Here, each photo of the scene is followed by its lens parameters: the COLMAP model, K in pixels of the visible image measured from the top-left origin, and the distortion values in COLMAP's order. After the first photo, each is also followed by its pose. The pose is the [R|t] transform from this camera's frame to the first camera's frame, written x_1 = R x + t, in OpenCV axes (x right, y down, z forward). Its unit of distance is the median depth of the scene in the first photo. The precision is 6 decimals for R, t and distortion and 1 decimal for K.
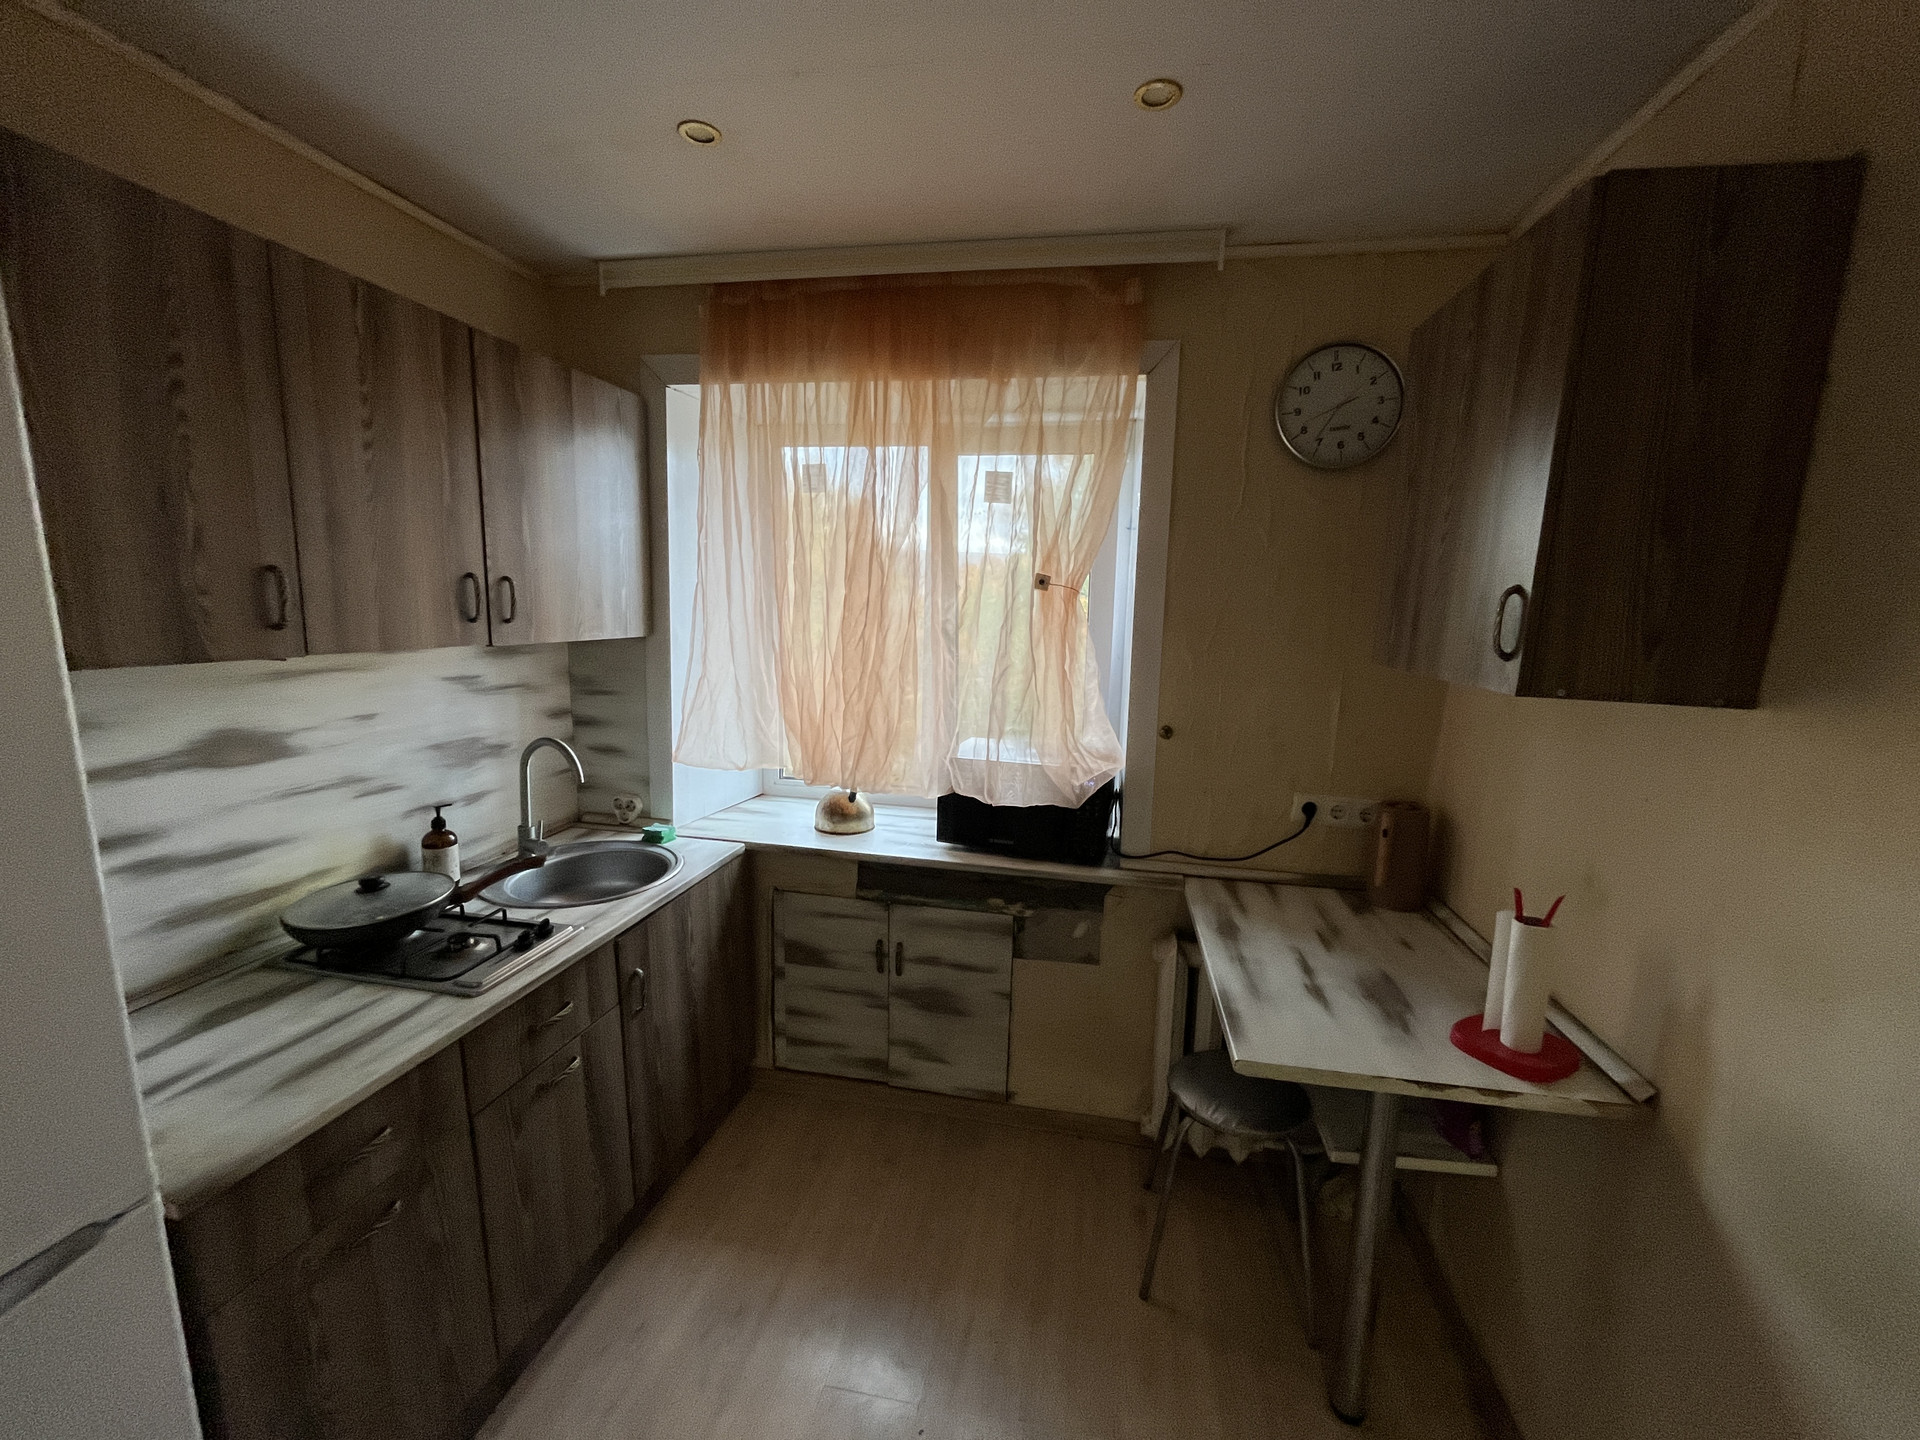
lens RADIAL K [[783.6, 0, 965.9], [0, 783.6, 718.7], [0, 0, 1]] dist [-0.000917, -0.000553]
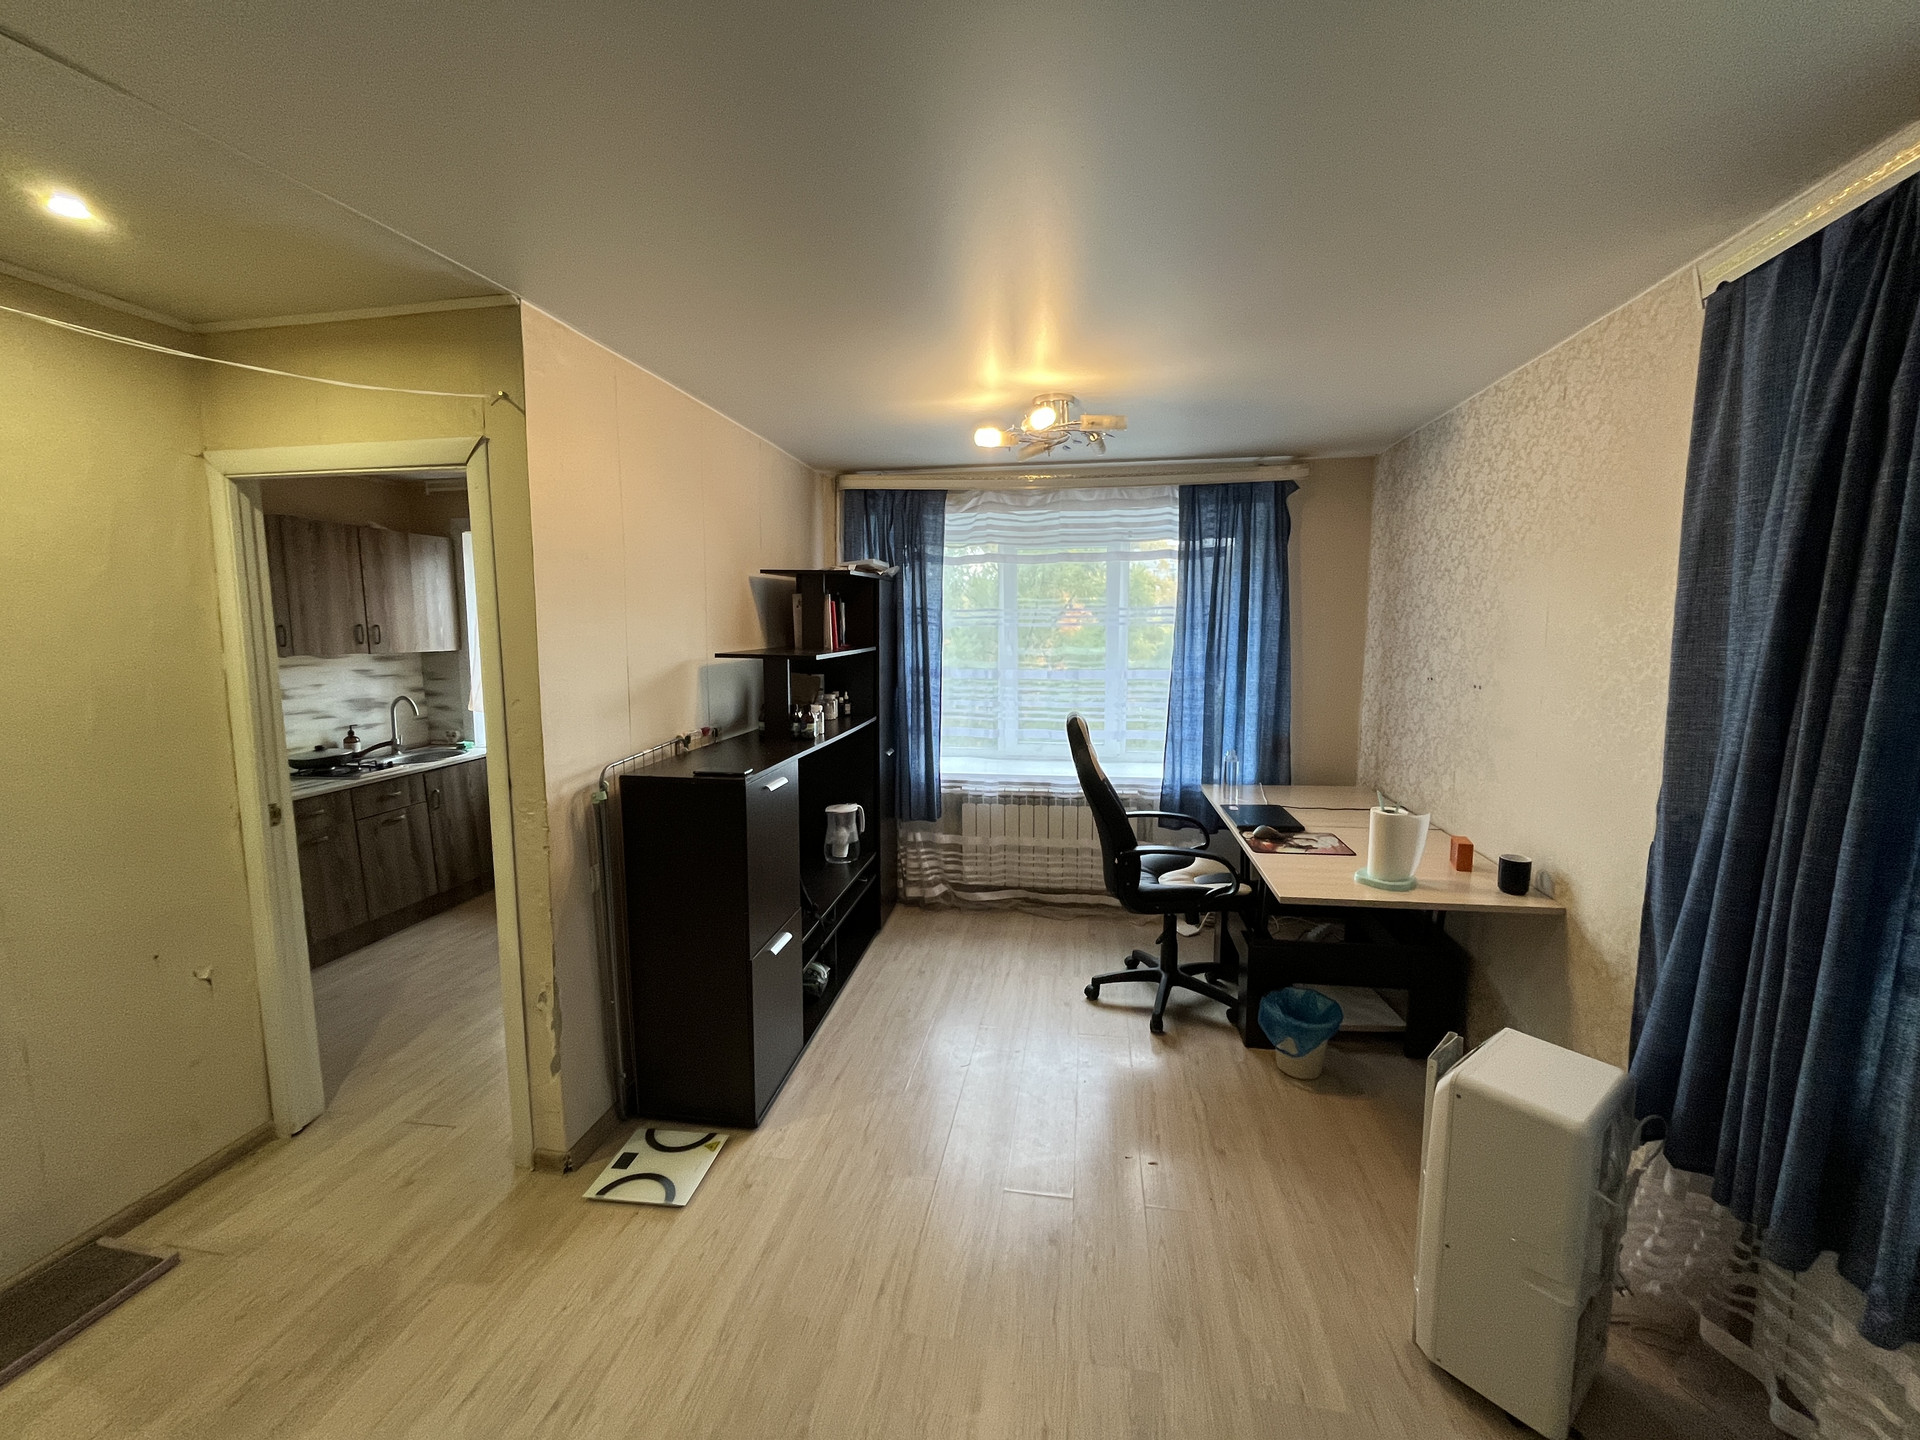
lens RADIAL K [[783.6, 0, 963.3], [0, 783.6, 716.6], [0, 0, 1]] dist [-0.000917, -0.000553]
pose [[0.999209, -0.035838, 0.017245, 1.052498], [0.036403, 0.998772, -0.033598, 0.222821], [-0.016019, 0.034200, 0.999287, -1.286857]]
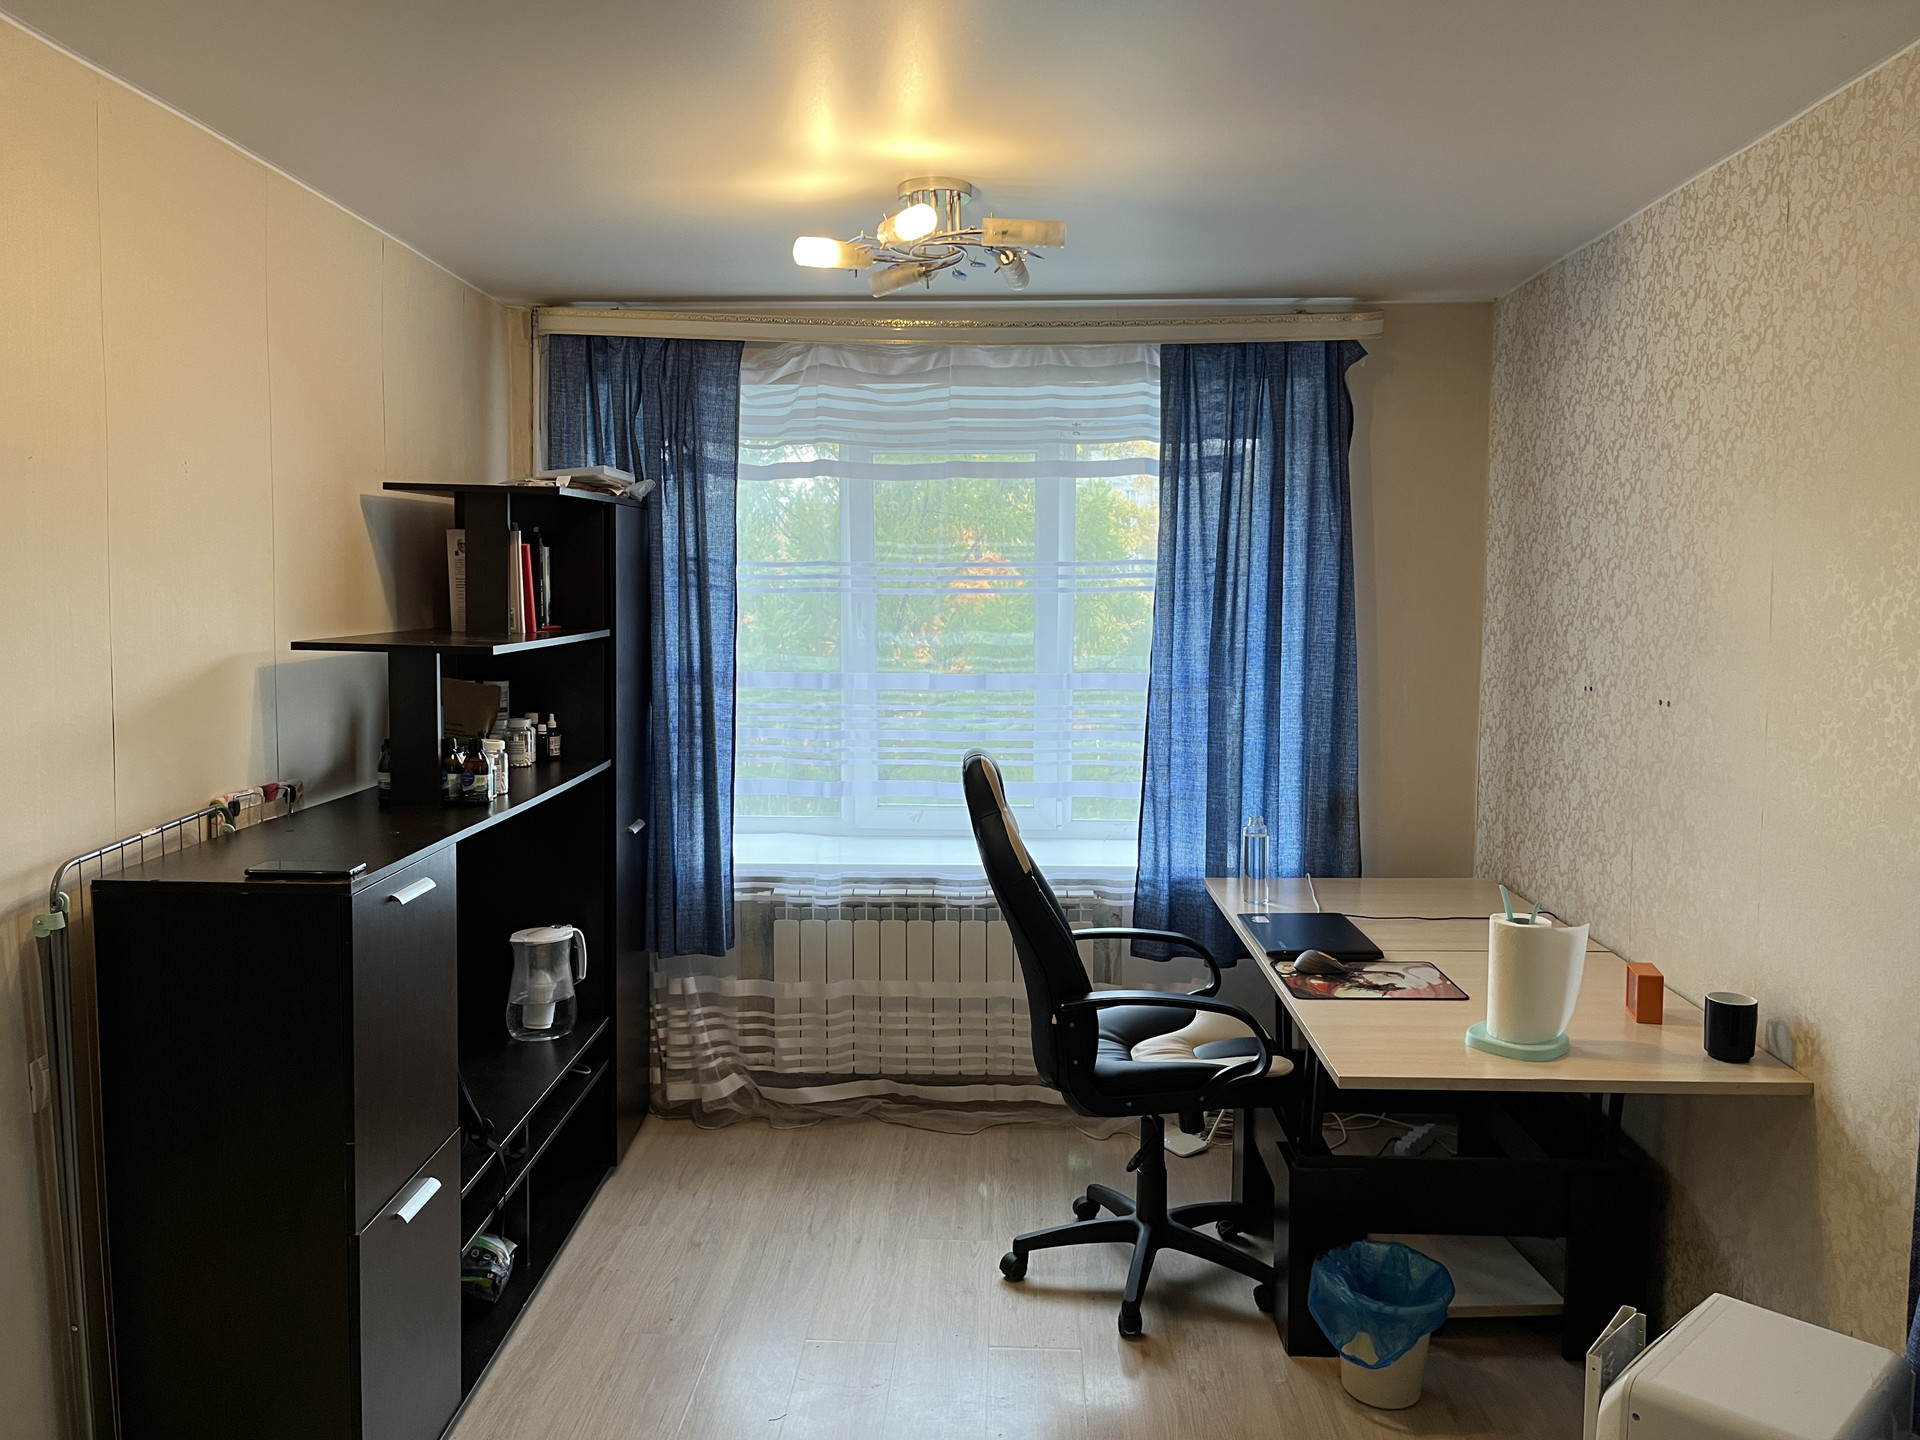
lens RADIAL K [[1456.6, 0, 951.2], [0, 1456.6, 706.3], [0, 0, 1]] dist [0.073324, -0.091786]
pose [[0.990060, -0.037610, 0.135524, 1.057288], [0.046550, 0.996901, -0.063414, 0.221949], [-0.132719, 0.069092, 0.988743, -1.317965]]
